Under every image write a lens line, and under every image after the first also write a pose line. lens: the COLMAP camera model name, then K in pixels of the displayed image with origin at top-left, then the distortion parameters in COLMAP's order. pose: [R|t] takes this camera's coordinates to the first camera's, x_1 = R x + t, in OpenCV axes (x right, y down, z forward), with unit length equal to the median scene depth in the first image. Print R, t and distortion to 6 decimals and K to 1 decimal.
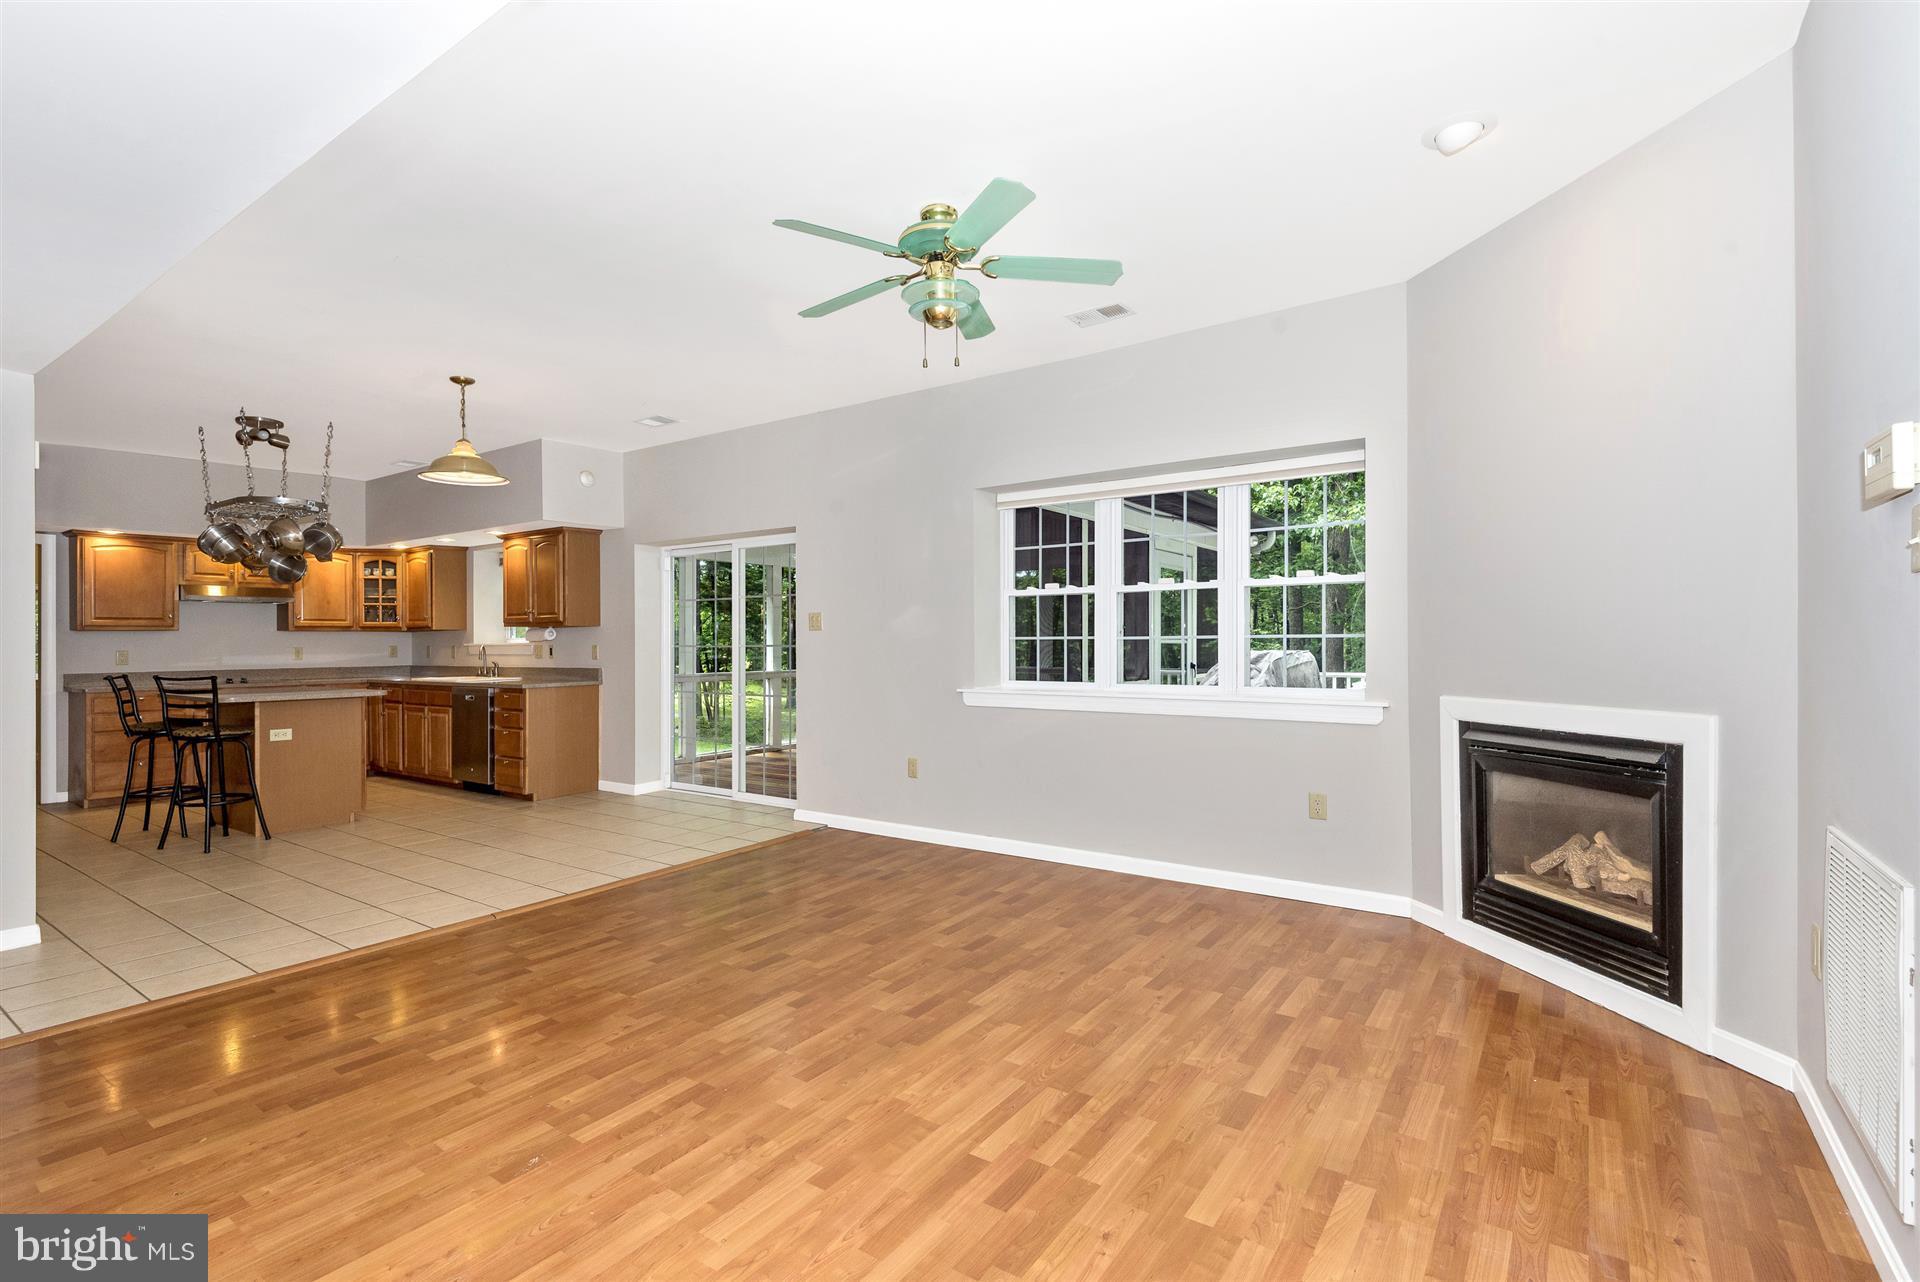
lens RADIAL K [[889.4, 0, 947.2], [0, 889.4, 644.0], [0, 0, 1]] dist [0.034449, -0.022181]
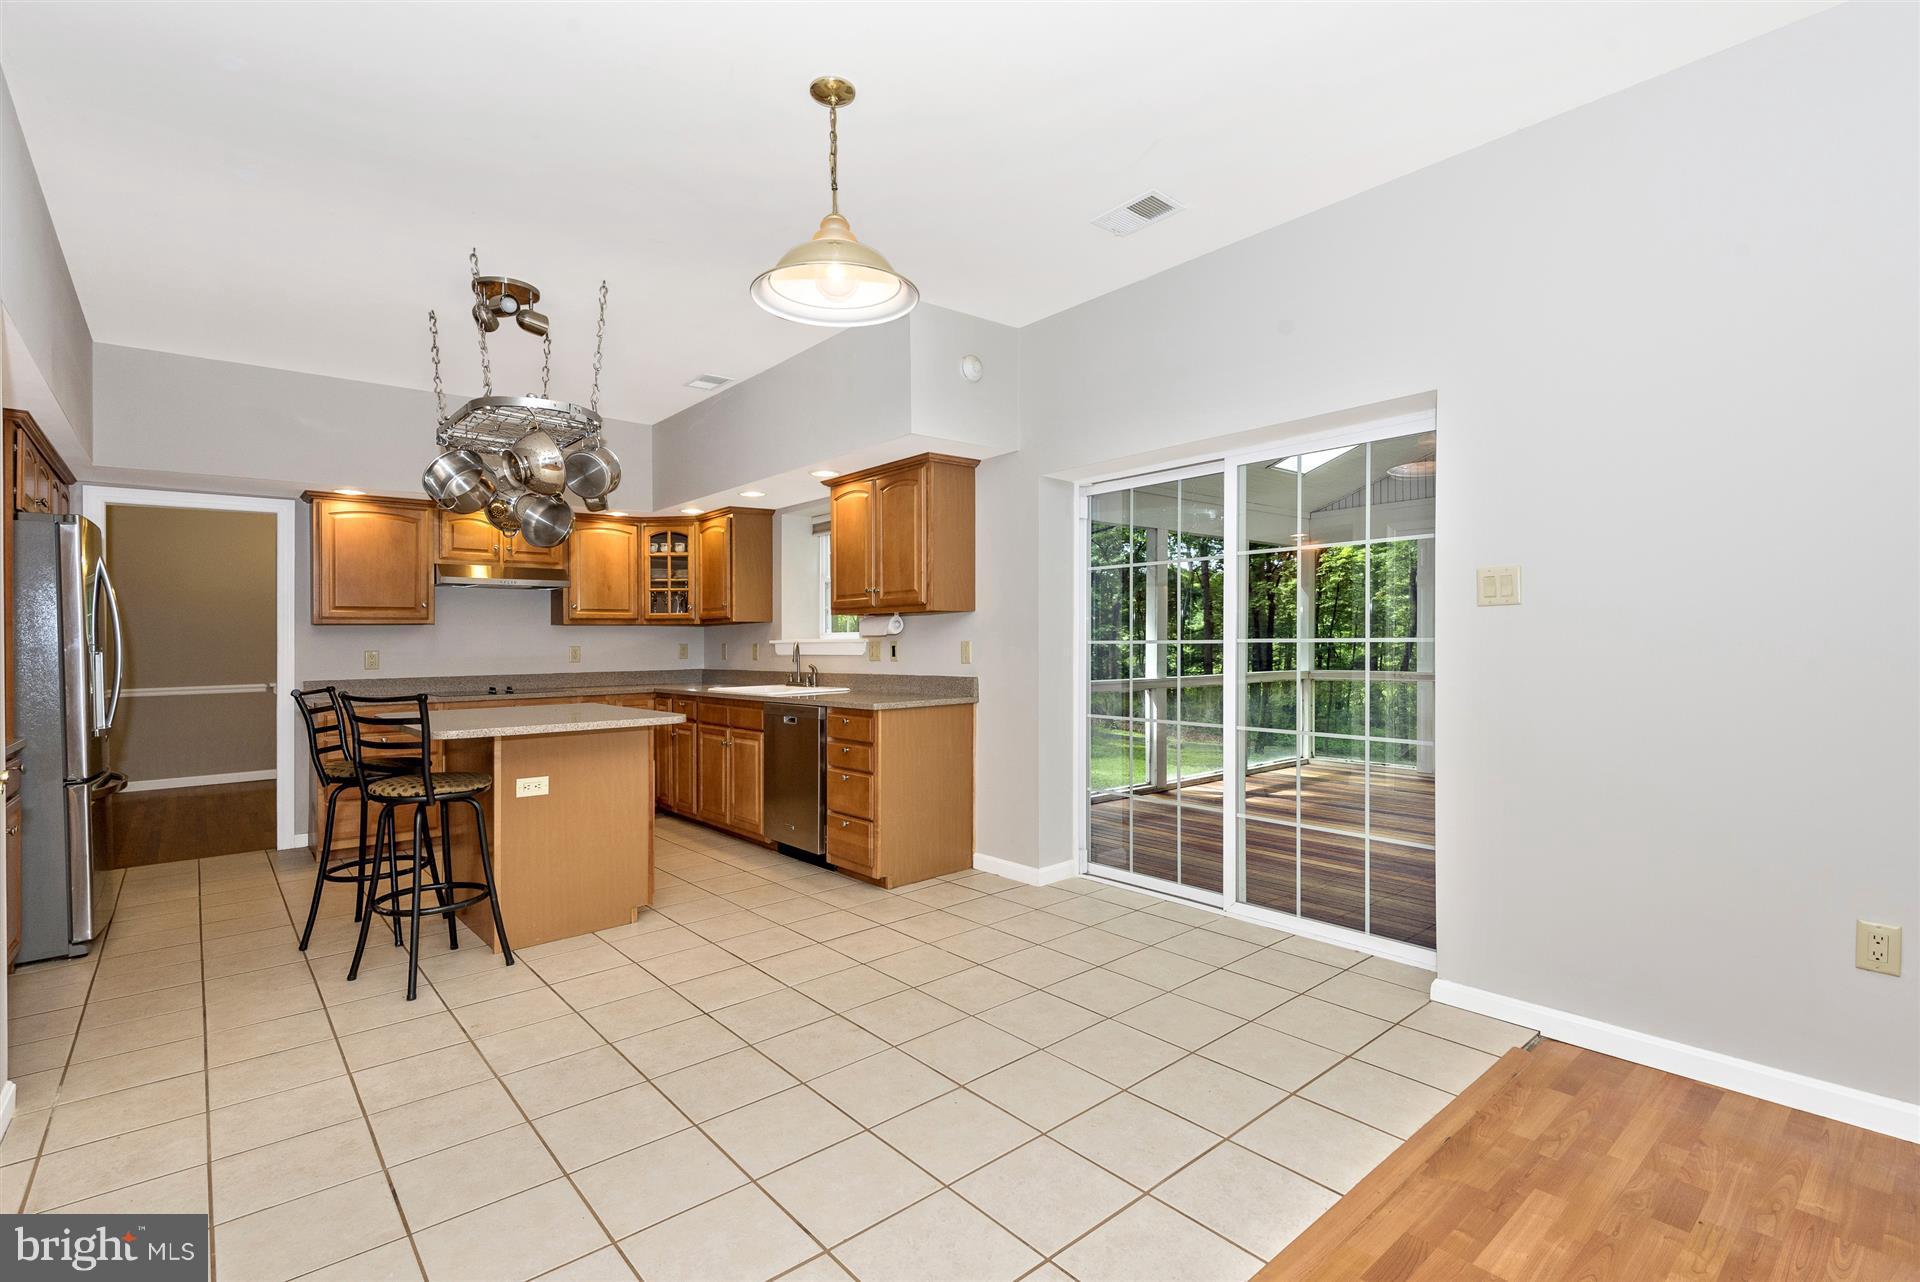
lens RADIAL K [[881.2, 0, 960.0], [0, 881.2, 641.0], [0, 0, 1]] dist [0.029347, -0.017894]
pose [[0.972213, -0.002613, -0.234083, -0.249324], [0.001860, 0.999992, -0.003436, 0.002926], [0.234091, 0.002905, 0.972210, 0.380240]]
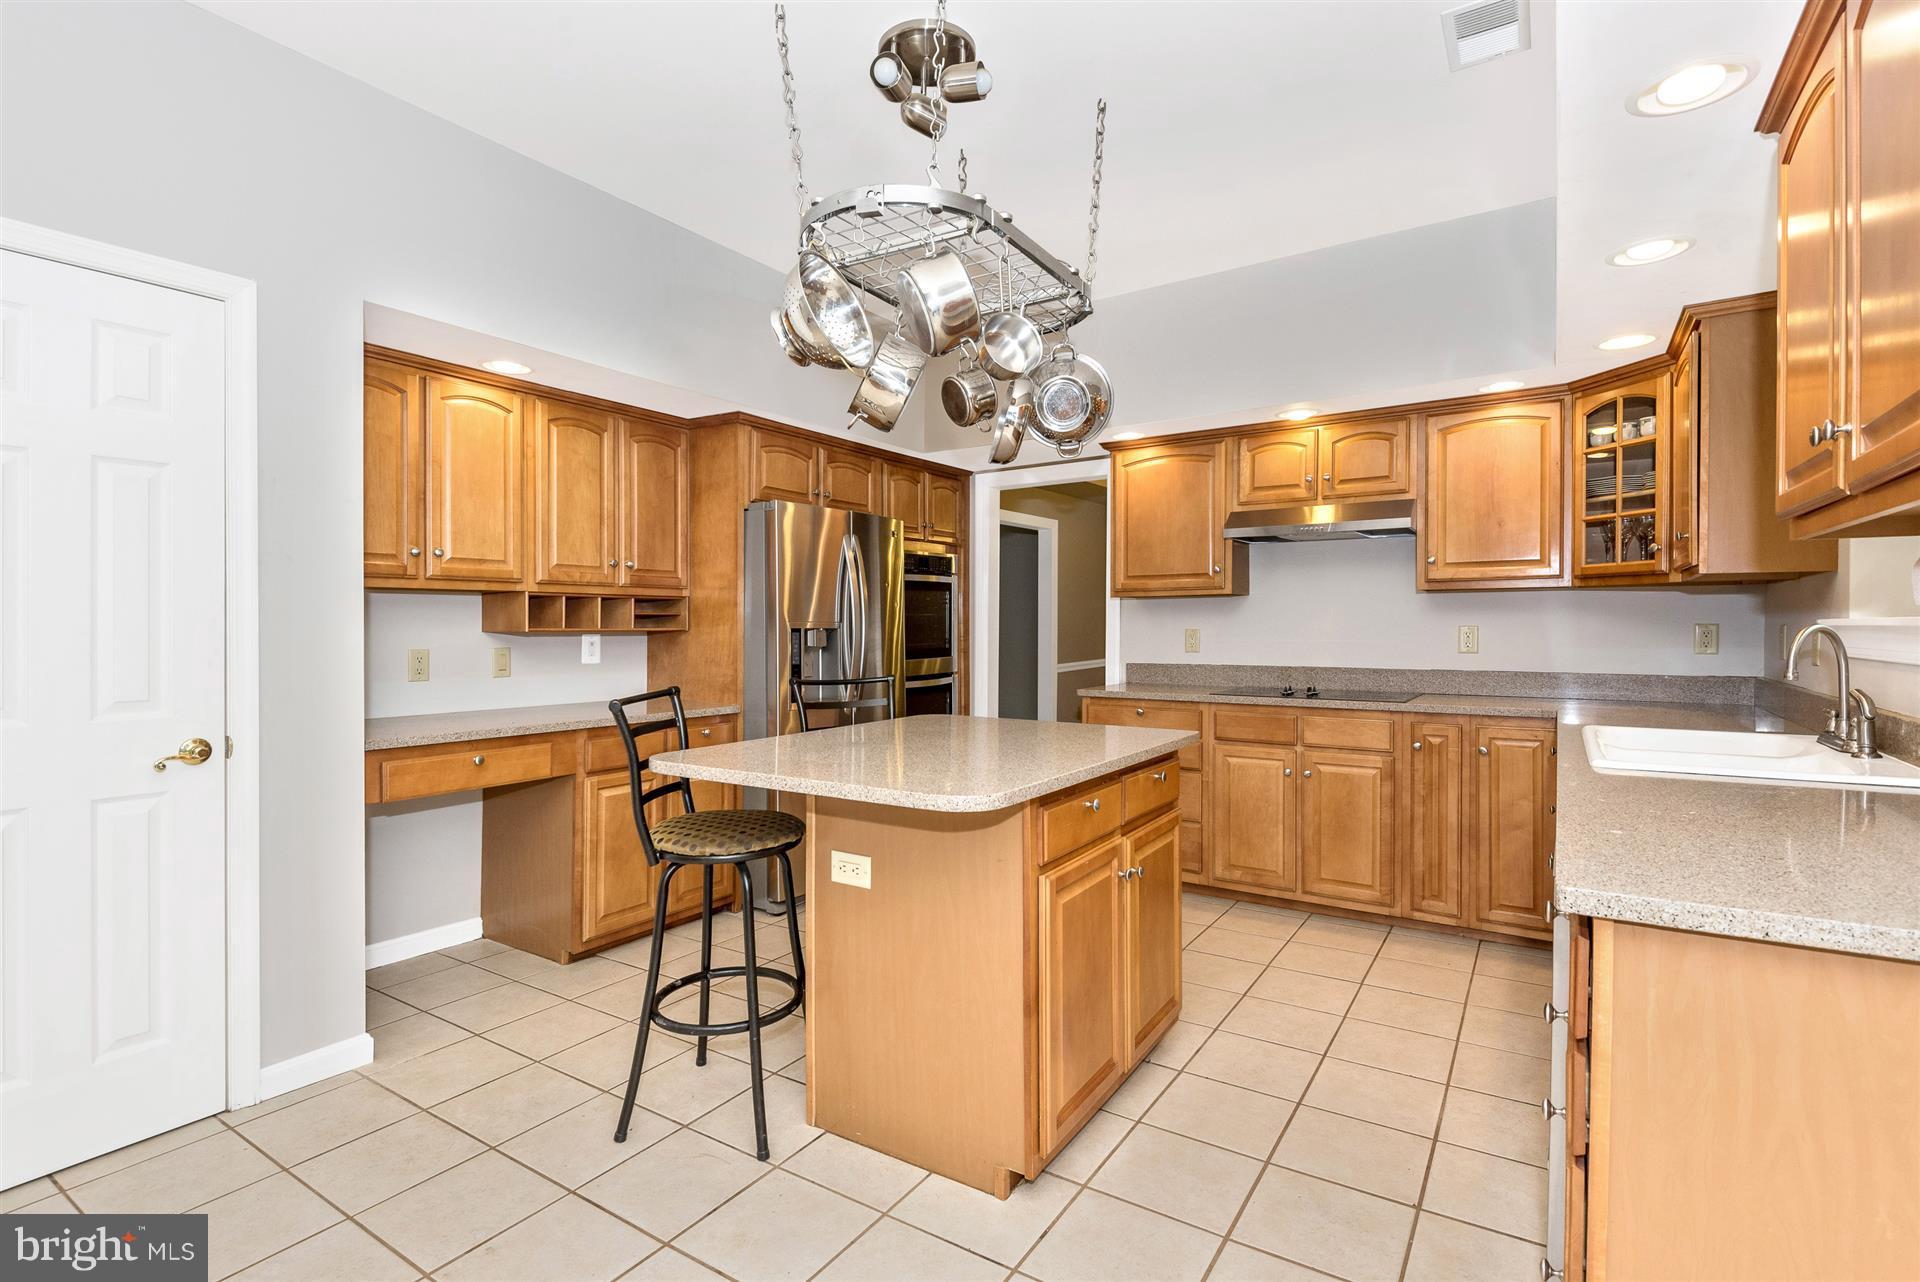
lens RADIAL K [[921.8, 0, 958.3], [0, 921.8, 620.3], [0, 0, 1]] dist [0.023422, -0.021458]
pose [[0.043662, 0.005123, -0.999033, -0.291327], [-0.001669, 0.999986, 0.005055, -0.001430], [0.999045, 0.001447, 0.043670, 0.814967]]
